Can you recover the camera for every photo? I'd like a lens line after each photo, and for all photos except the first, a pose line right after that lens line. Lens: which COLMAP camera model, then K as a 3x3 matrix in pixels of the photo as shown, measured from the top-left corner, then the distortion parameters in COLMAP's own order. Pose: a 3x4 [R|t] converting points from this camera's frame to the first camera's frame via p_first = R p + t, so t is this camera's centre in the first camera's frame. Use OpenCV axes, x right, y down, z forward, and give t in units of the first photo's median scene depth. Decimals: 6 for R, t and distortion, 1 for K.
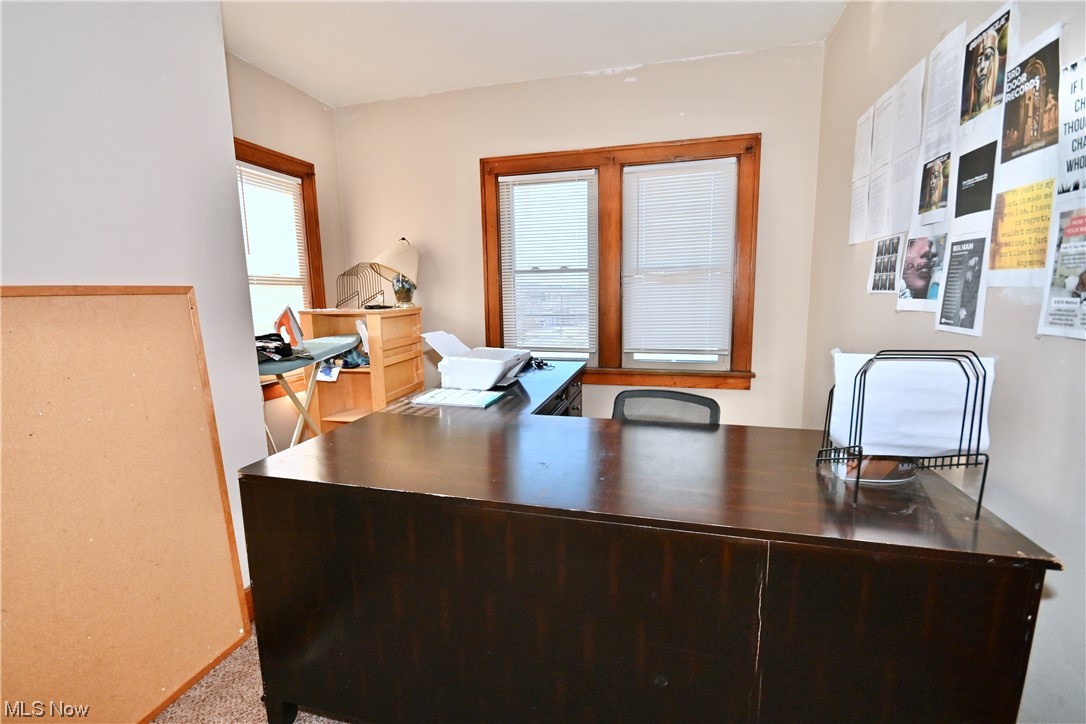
lens RADIAL K [[483.3, 0, 543.0], [0, 483.3, 362.0], [0, 0, 1]] dist [0.018598, -0.016425]
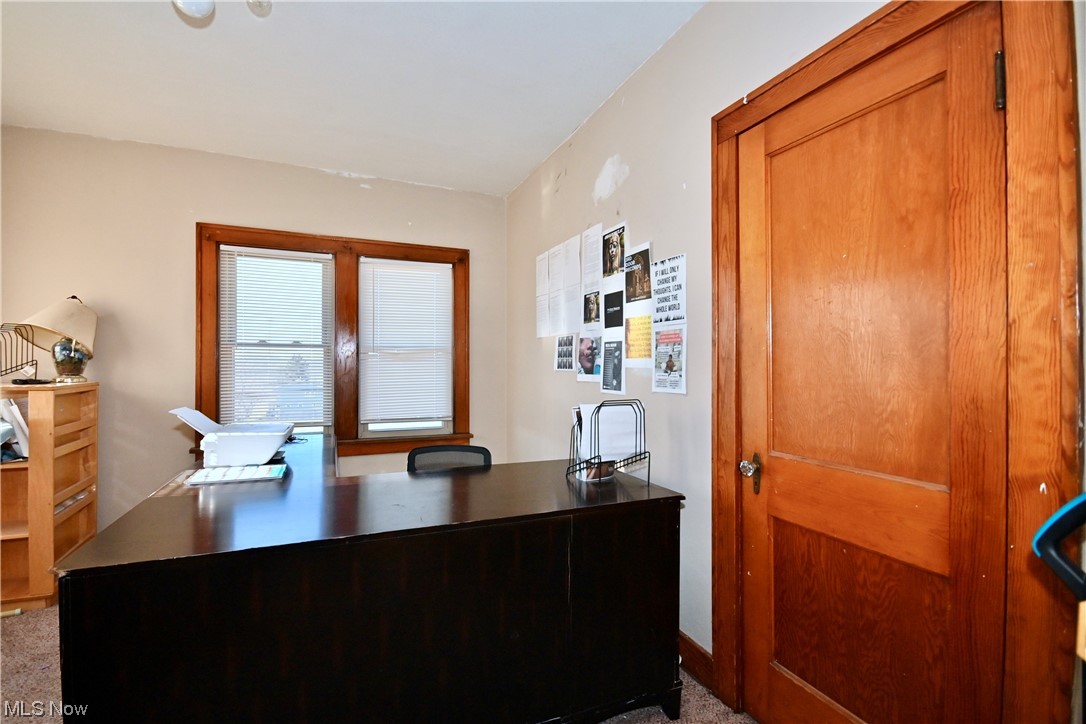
lens RADIAL K [[483.3, 0, 543.0], [0, 483.3, 362.0], [0, 0, 1]] dist [0.018598, -0.016425]
pose [[0.782981, 0.022445, 0.621640, -0.394888], [0.075456, 0.988542, -0.130733, 0.033255], [-0.617452, 0.149267, 0.772316, -0.185469]]
